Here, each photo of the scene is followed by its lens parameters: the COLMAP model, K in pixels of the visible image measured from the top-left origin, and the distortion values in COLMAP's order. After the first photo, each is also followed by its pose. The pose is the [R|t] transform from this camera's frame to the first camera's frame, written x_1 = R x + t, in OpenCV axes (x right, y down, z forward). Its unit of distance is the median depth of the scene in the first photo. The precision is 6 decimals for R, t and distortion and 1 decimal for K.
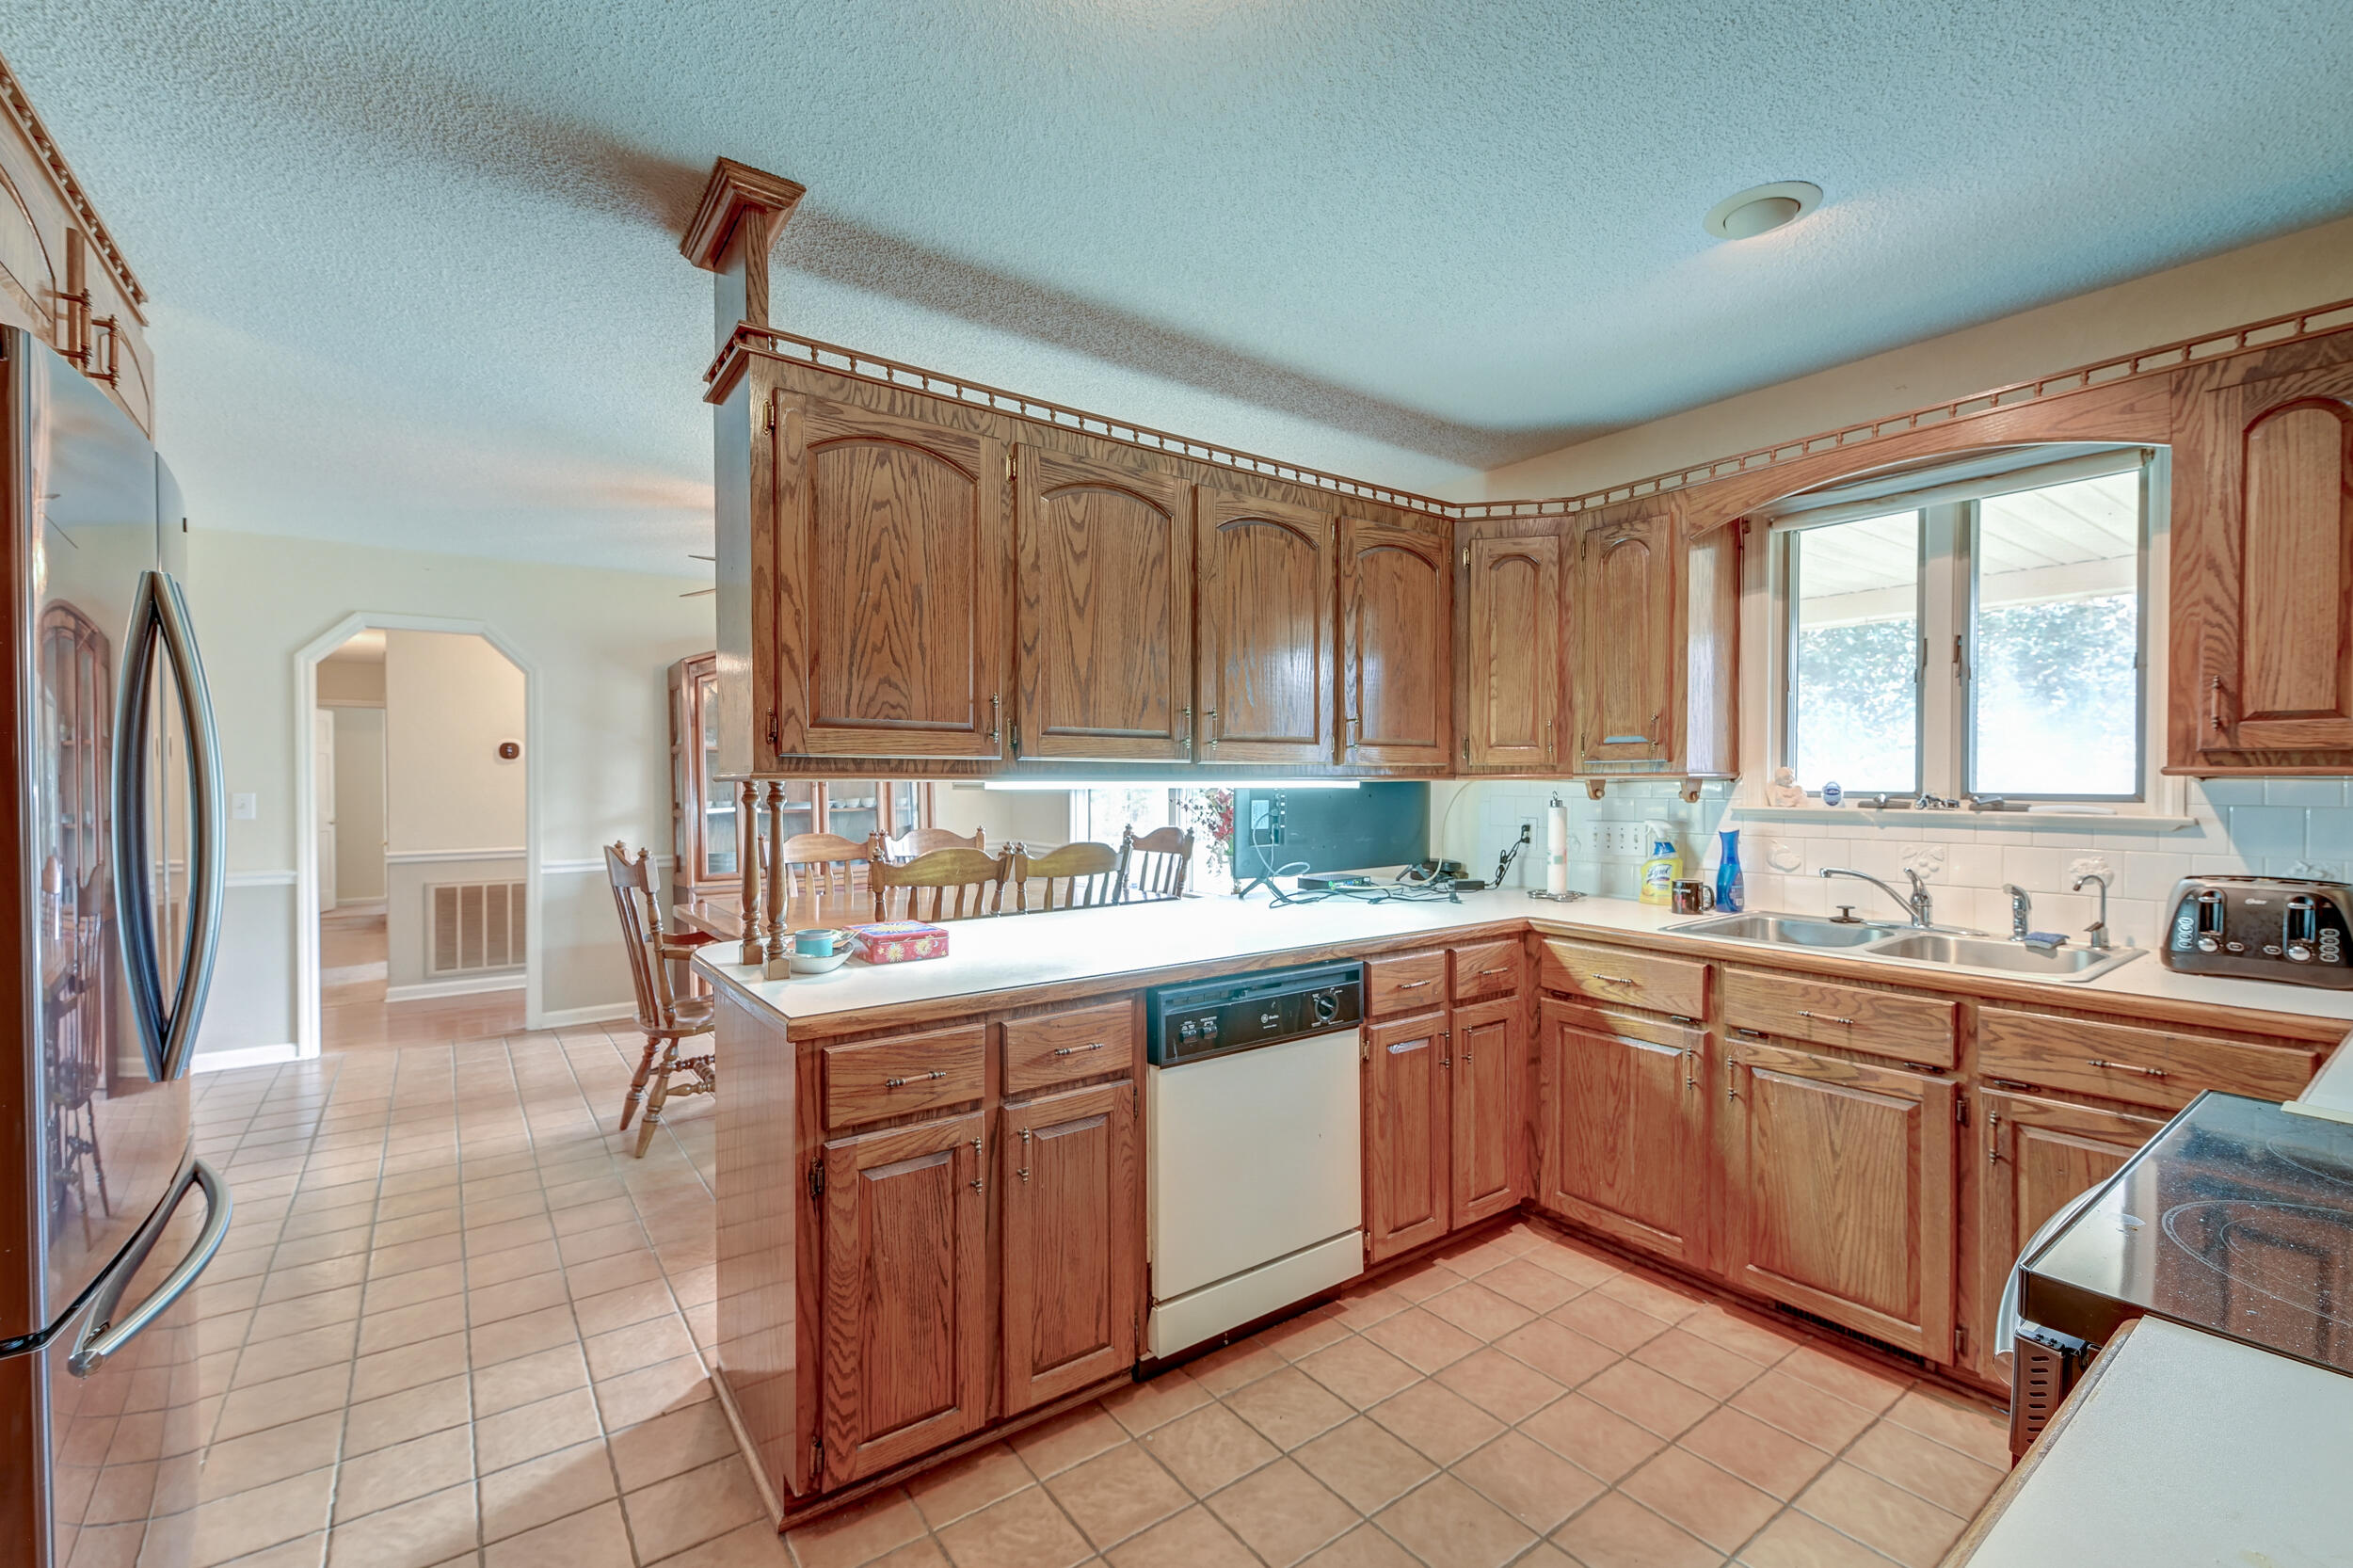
lens RADIAL K [[995.1, 0, 1174.7], [0, 995.1, 783.5], [0, 0, 1]] dist [0.021167, -0.010915]
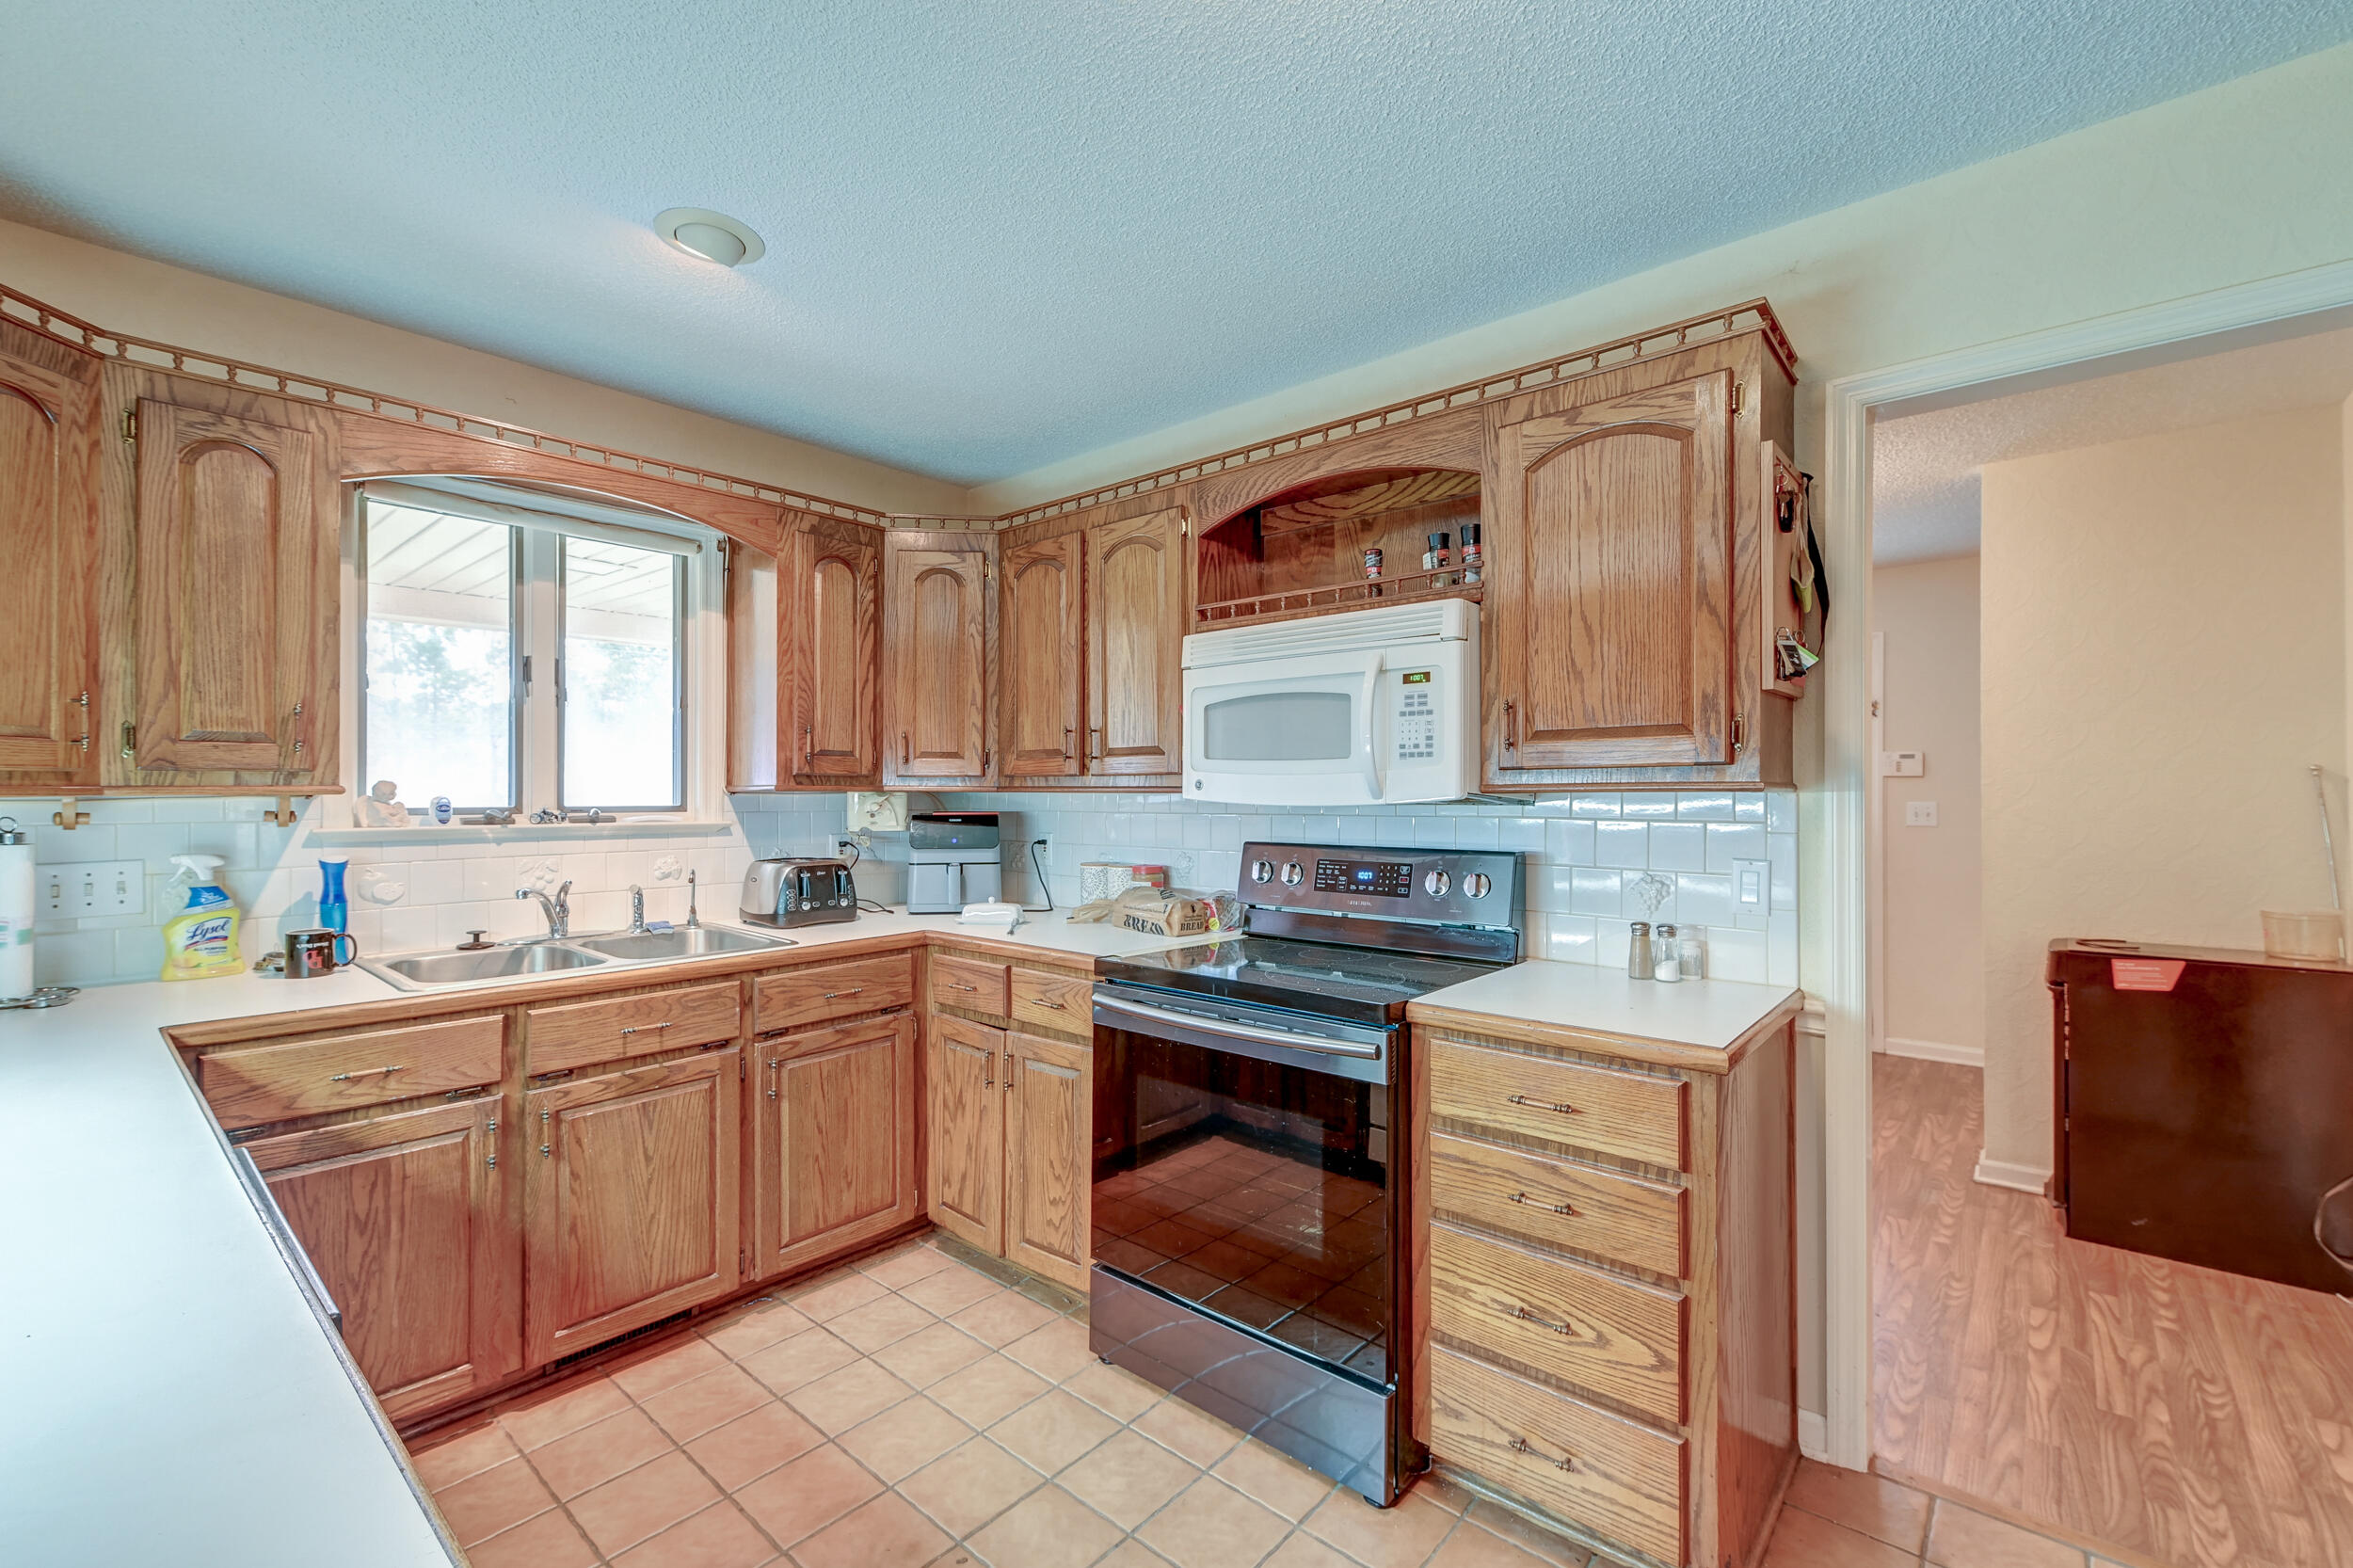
lens RADIAL K [[995.1, 0, 1174.7], [0, 995.1, 783.5], [0, 0, 1]] dist [0.021167, -0.010915]
pose [[-0.216514, 0.008065, 0.976246, -0.420121], [0.005550, 0.999960, -0.007030, -0.004798], [-0.976264, 0.003896, -0.216550, 0.630317]]
